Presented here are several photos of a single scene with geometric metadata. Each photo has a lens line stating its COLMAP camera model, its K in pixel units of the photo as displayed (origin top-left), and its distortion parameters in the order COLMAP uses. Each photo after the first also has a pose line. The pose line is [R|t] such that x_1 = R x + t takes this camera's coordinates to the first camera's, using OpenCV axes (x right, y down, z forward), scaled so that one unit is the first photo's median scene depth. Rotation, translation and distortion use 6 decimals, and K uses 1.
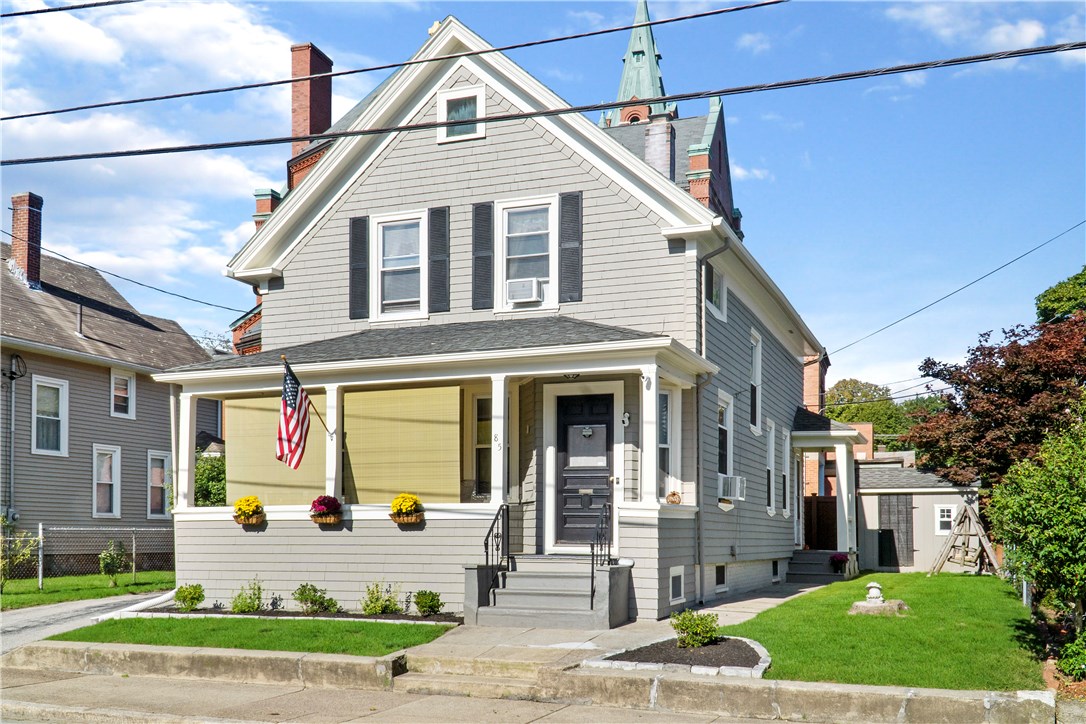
lens RADIAL K [[1152.1, 0, 561.9], [0, 1152.1, 511.3], [0, 0, 1]] dist [0.177480, -0.409977]
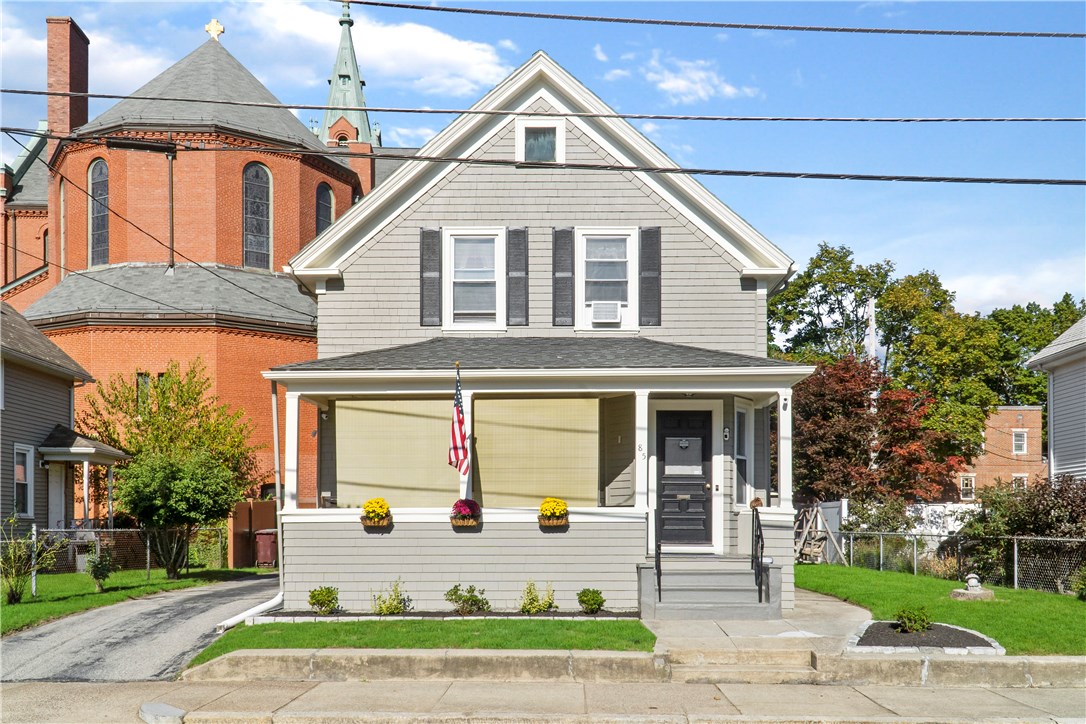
lens RADIAL K [[1055.2, 0, 574.5], [0, 1055.2, 519.2], [0, 0, 1]] dist [0.072019, -0.085082]
pose [[0.926098, 0.002041, 0.377278, -0.472022], [-0.006432, 0.999925, 0.010379, -0.005653], [-0.377229, -0.012038, 0.926042, 0.093158]]
